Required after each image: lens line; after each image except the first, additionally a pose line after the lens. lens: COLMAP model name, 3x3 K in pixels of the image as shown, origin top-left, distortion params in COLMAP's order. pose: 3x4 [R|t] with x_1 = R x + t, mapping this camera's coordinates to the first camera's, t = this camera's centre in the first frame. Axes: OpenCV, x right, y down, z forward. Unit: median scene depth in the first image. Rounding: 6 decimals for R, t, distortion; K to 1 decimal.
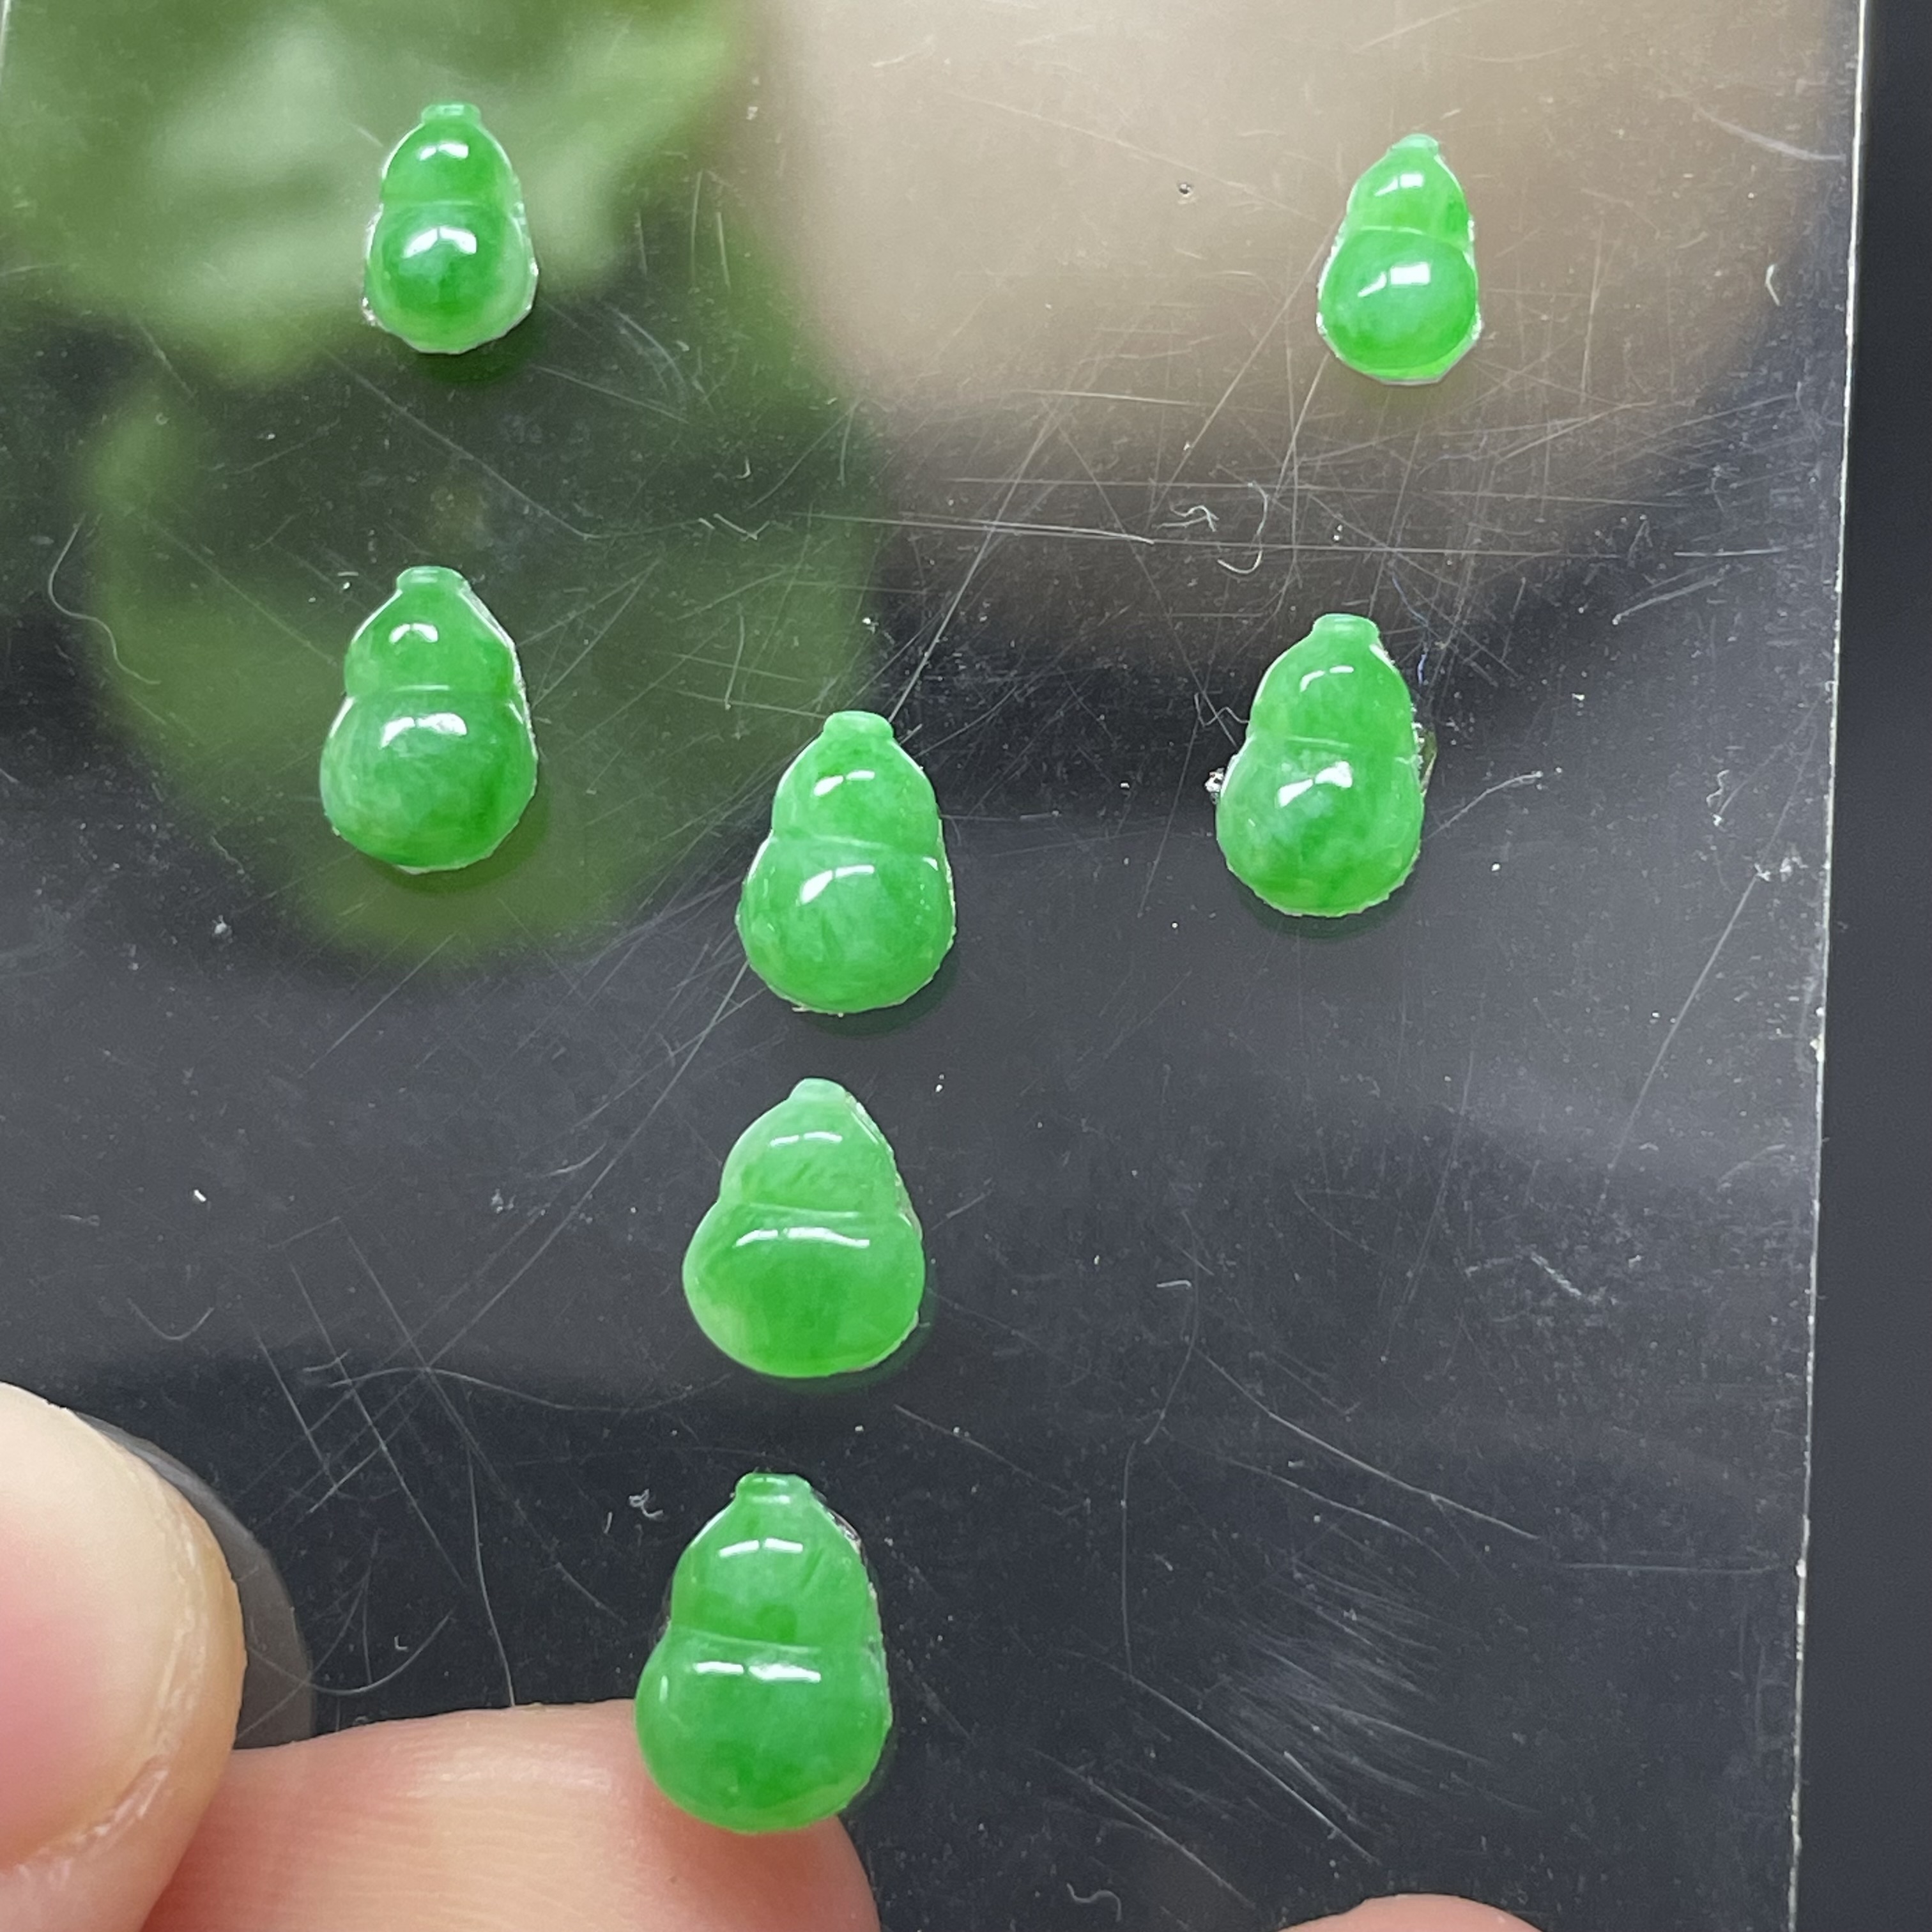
lens RADIAL K [[4517.7, 0, 966.0], [0, 4517.7, 966.0], [0, 0, 1]] dist [0.199804, -1.025500]
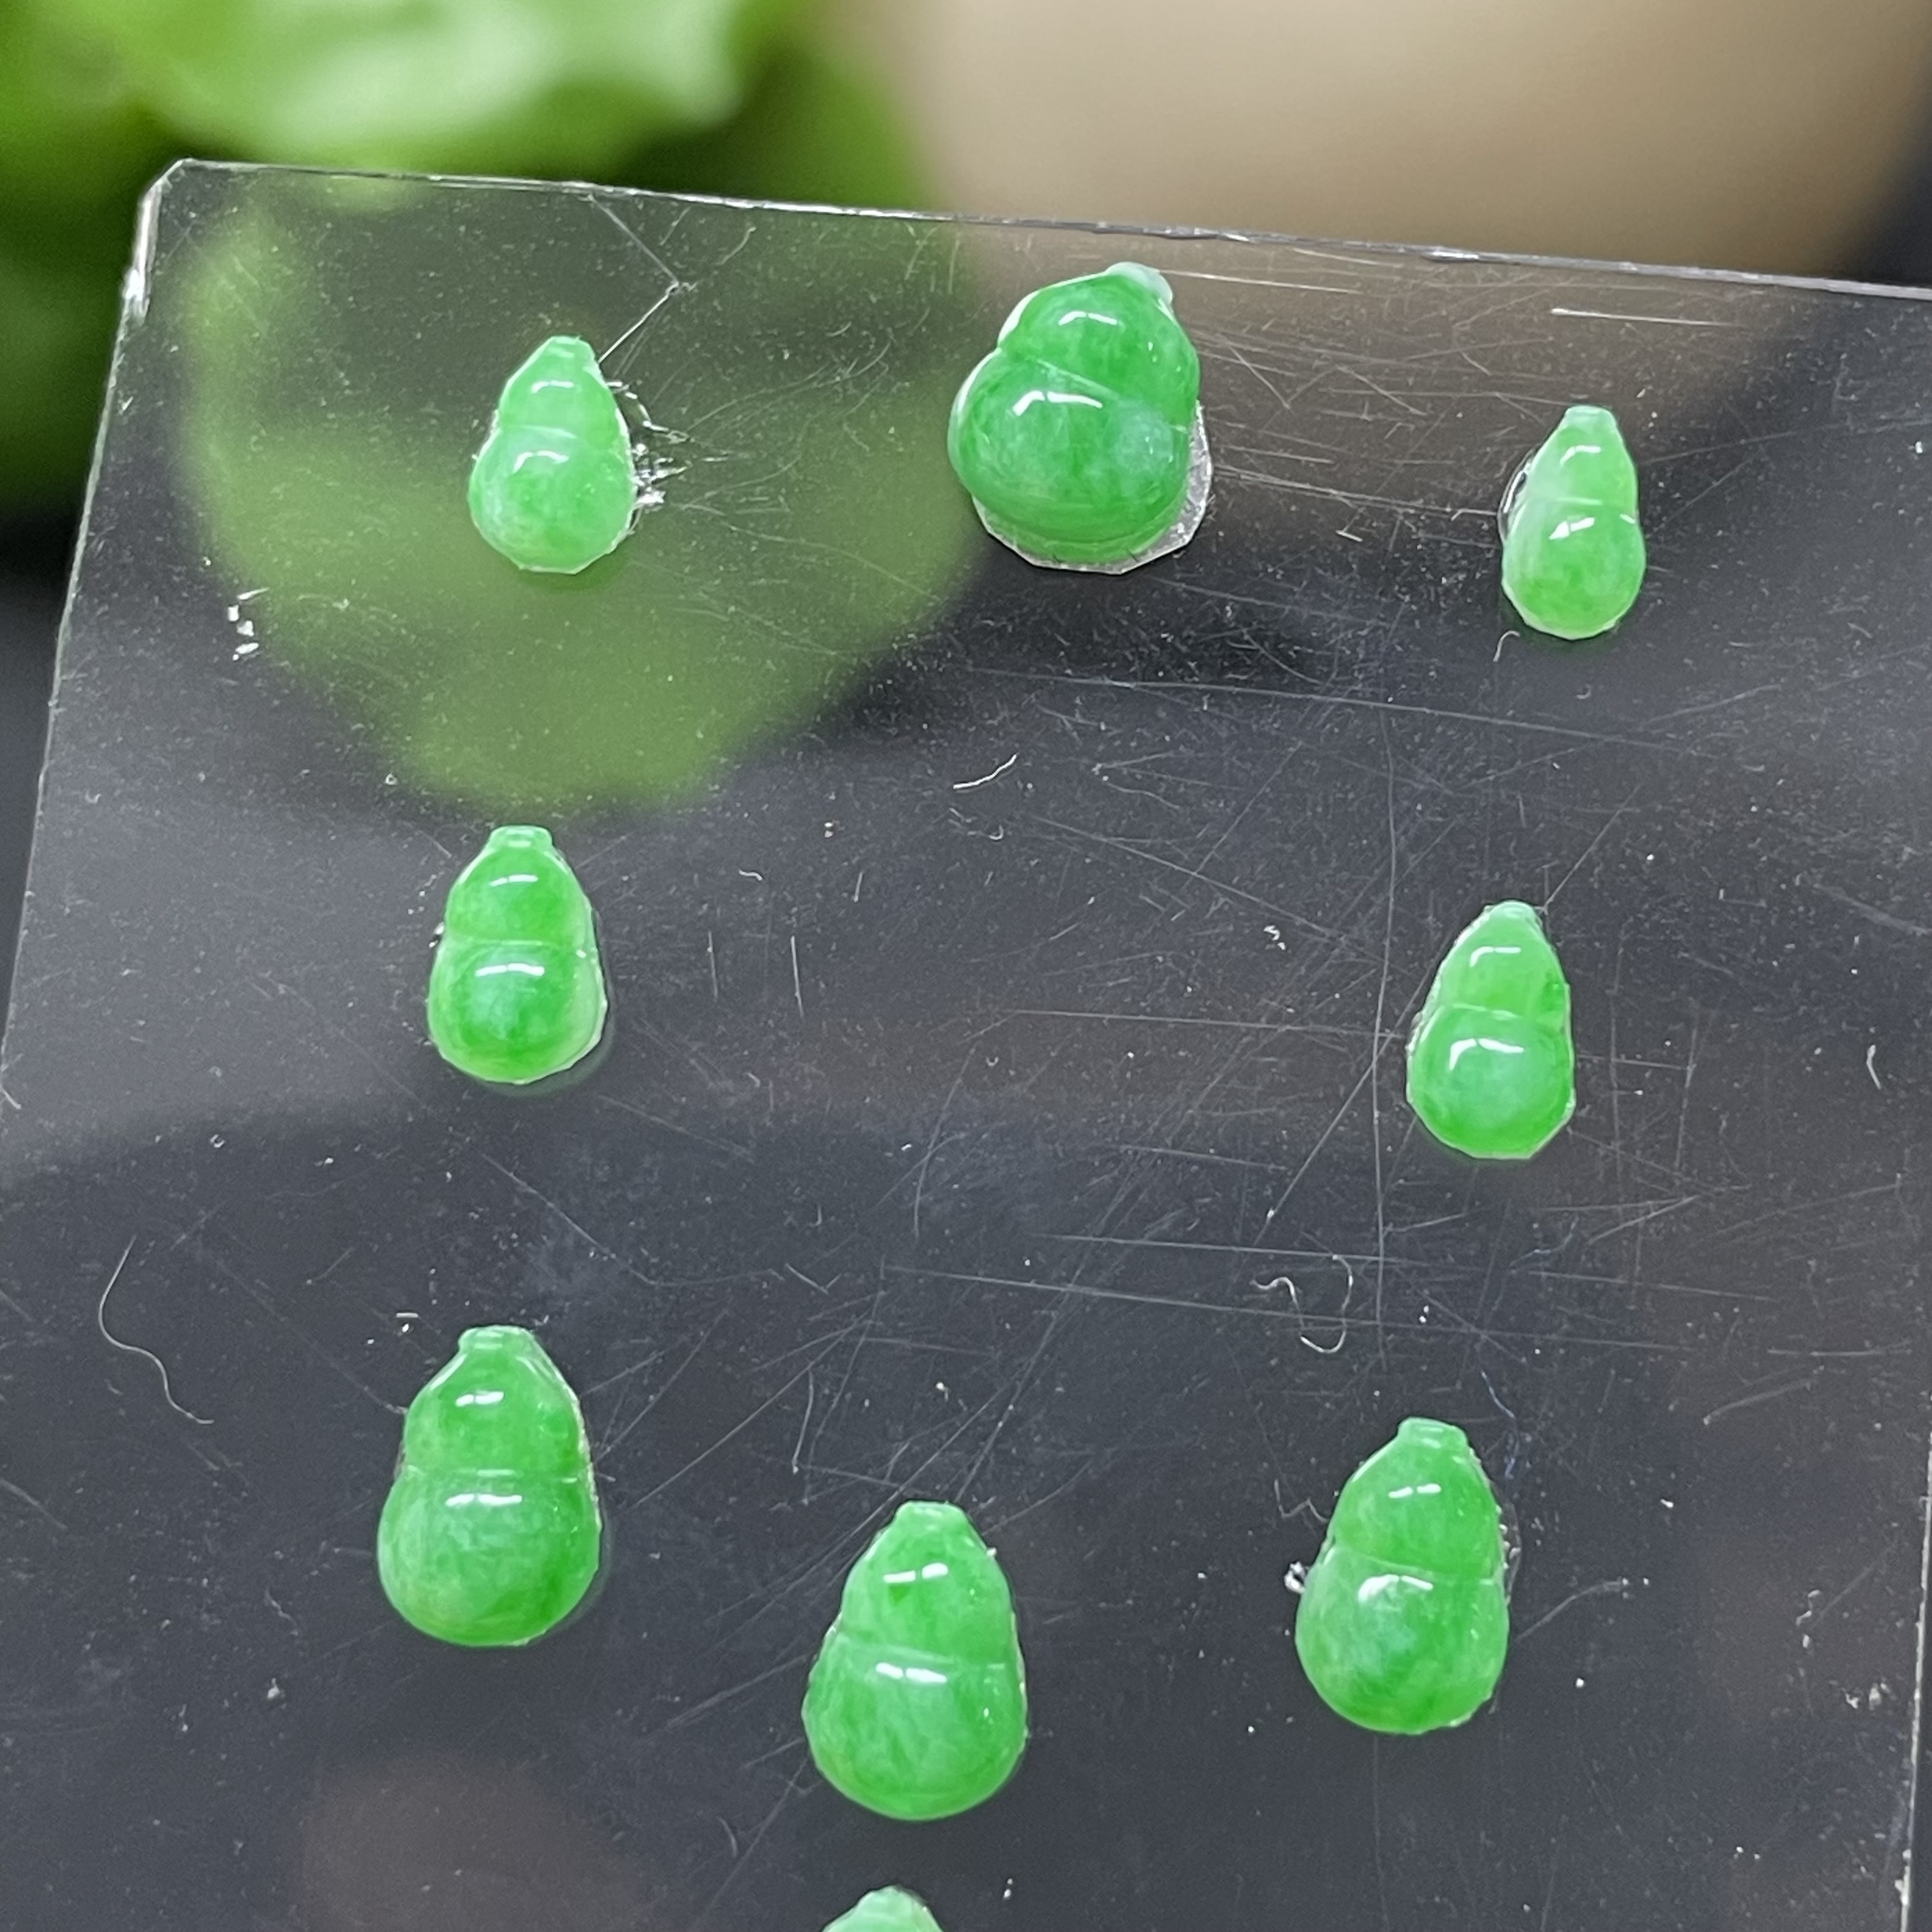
lens RADIAL K [[4517.7, 0, 966.0], [0, 4517.7, 966.0], [0, 0, 1]] dist [0.199804, -1.025500]
pose [[0.999628, 0.019980, 0.018573, -0.037168], [-0.021350, 0.996824, 0.076718, -0.248320], [-0.016981, -0.077086, 0.996880, 0.032407]]
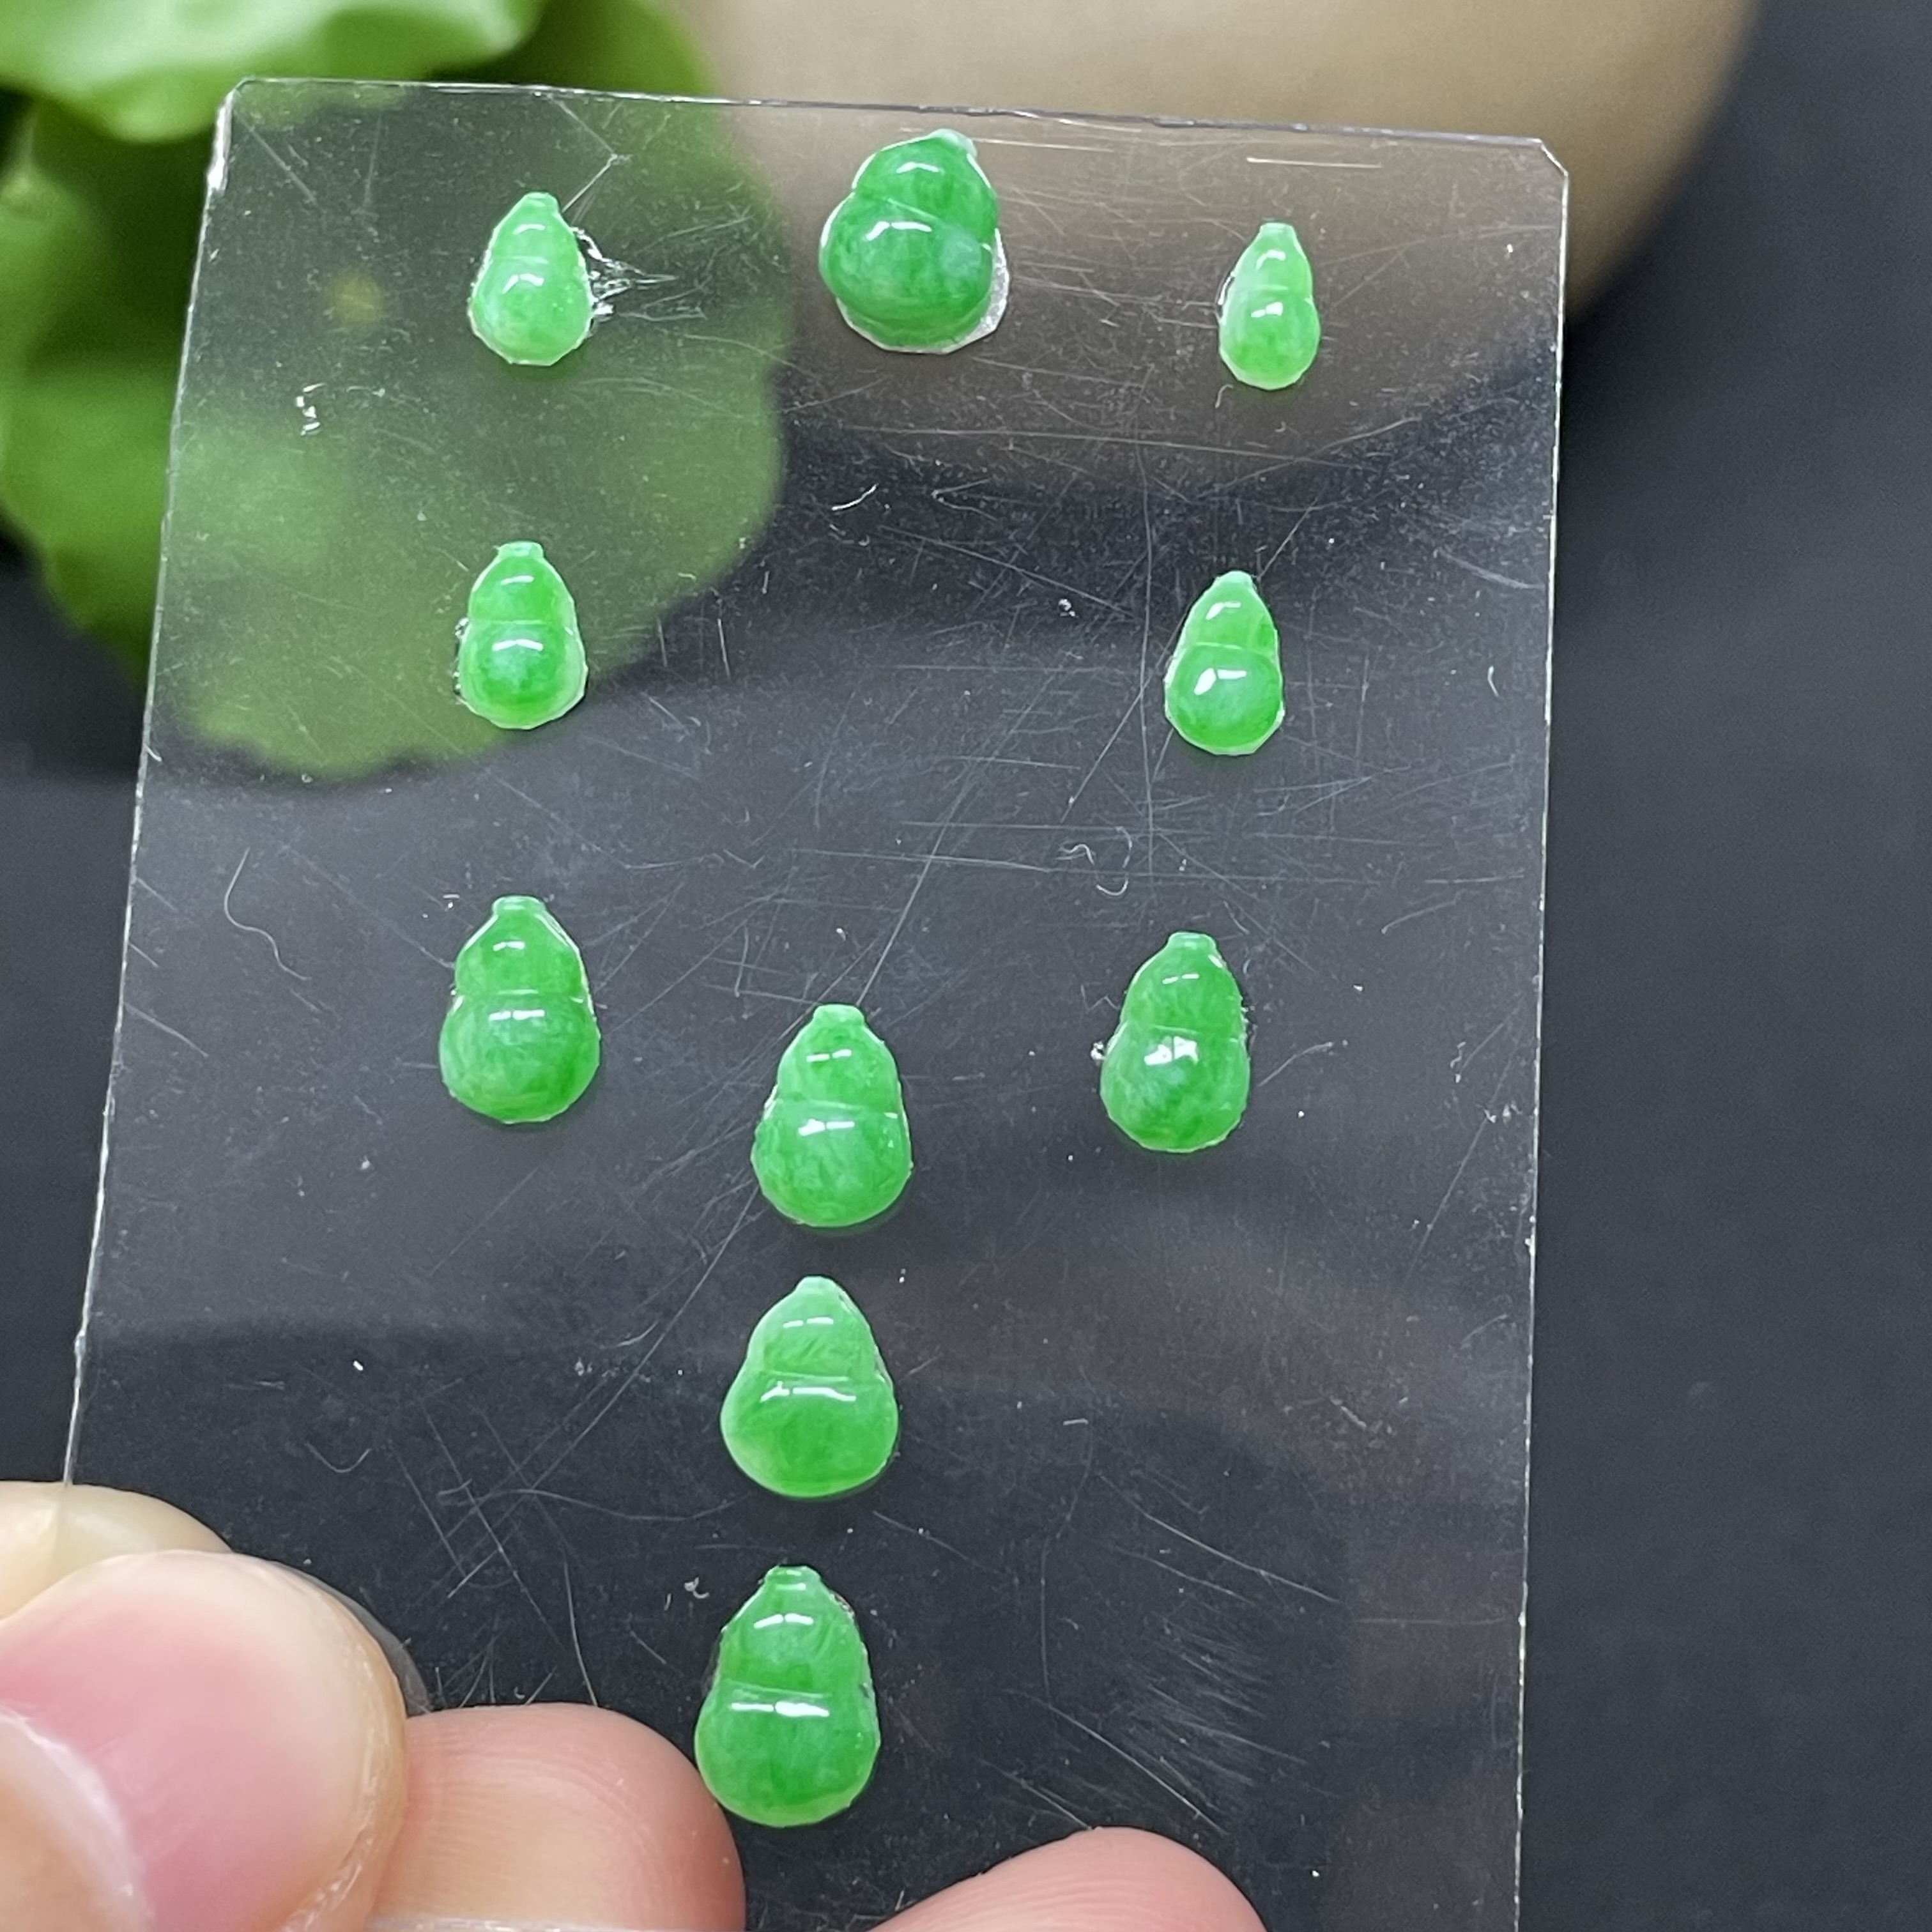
lens RADIAL K [[4517.7, 0, 966.0], [0, 4517.7, 966.0], [0, 0, 1]] dist [0.199804, -1.025500]
pose [[0.996996, -0.012052, 0.076509, -0.090363], [0.008860, 0.999081, 0.041927, -0.125614], [-0.076944, -0.041123, 0.996187, -0.368935]]
